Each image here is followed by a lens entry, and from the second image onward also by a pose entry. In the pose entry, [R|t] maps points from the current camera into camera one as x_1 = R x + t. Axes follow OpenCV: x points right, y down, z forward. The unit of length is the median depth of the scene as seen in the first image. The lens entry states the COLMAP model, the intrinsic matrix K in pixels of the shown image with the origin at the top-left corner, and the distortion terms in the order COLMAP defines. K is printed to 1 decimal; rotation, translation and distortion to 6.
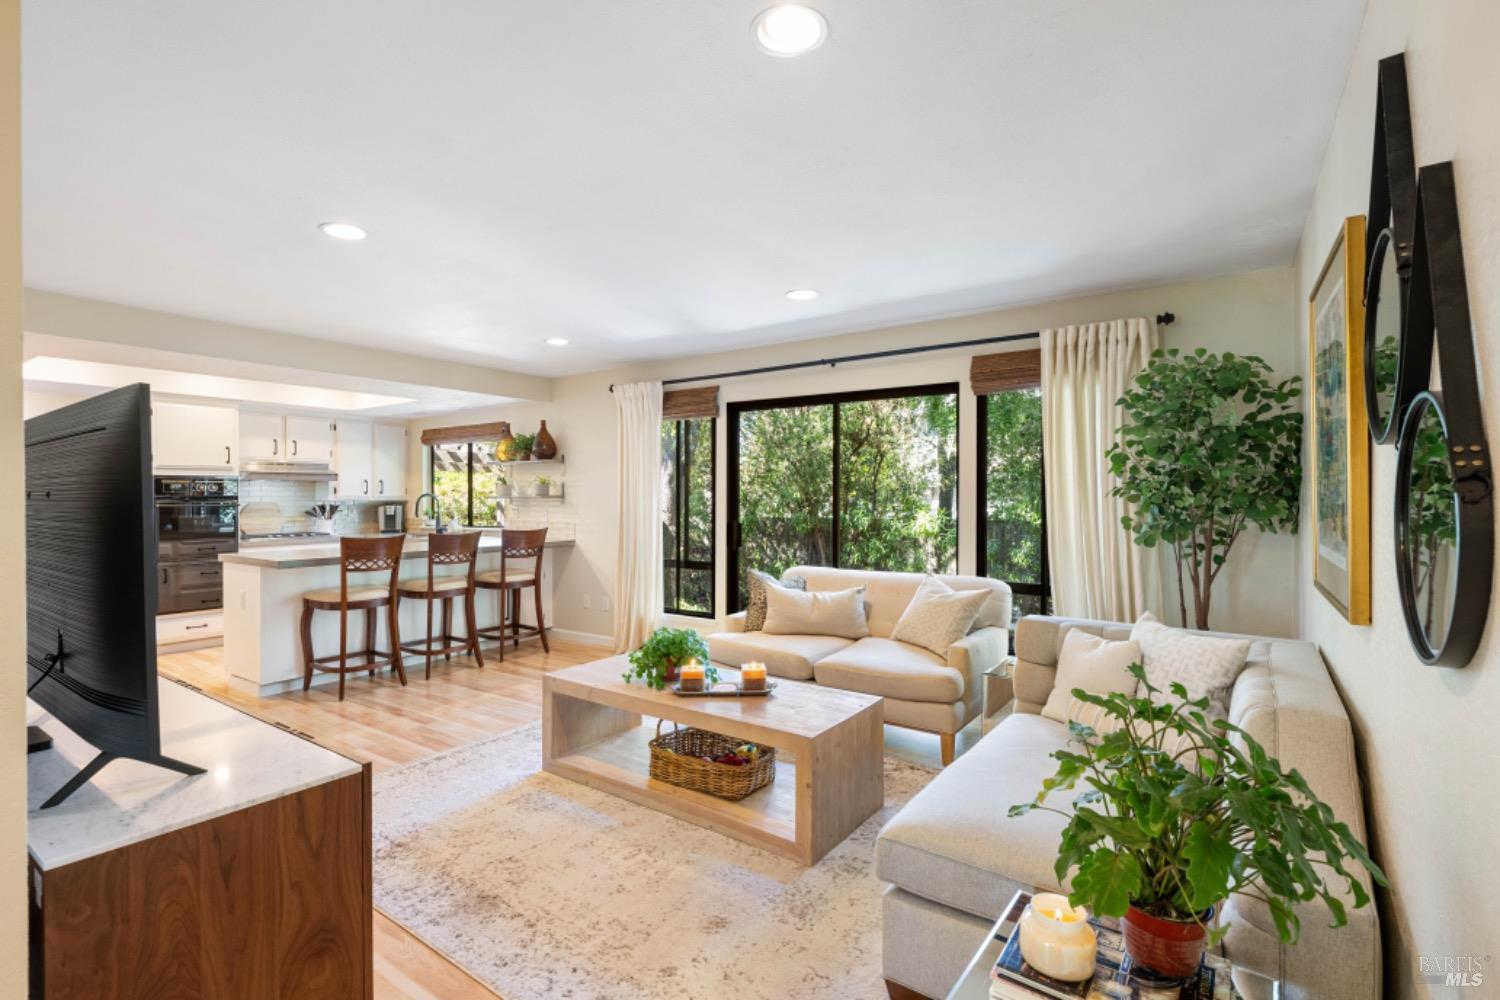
lens RADIAL K [[695.9, 0, 741.2], [0, 695.9, 501.8], [0, 0, 1]] dist [-0.001189, 0.000418]
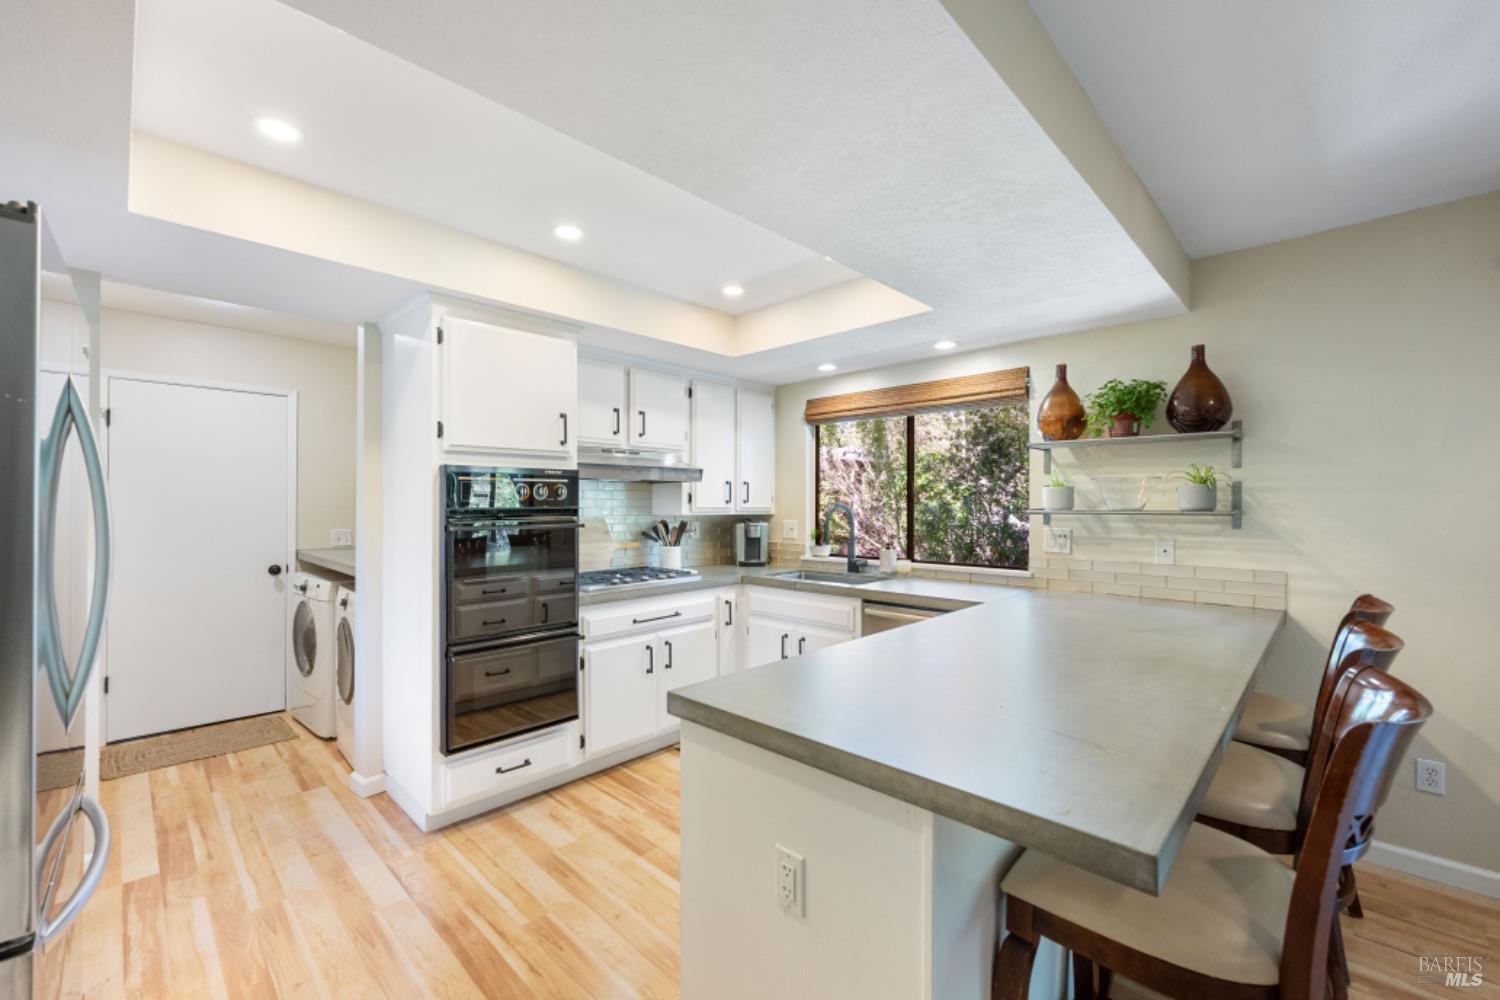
lens RADIAL K [[620.2, 0, 744.8], [0, 620.2, 504.6], [0, 0, 1]] dist [-0.009948, -0.000358]
pose [[0.985598, 0.004148, -0.169054, -0.612774], [-0.005302, 0.999966, -0.006379, -0.009893], [0.169021, 0.007183, 0.985586, 0.660799]]
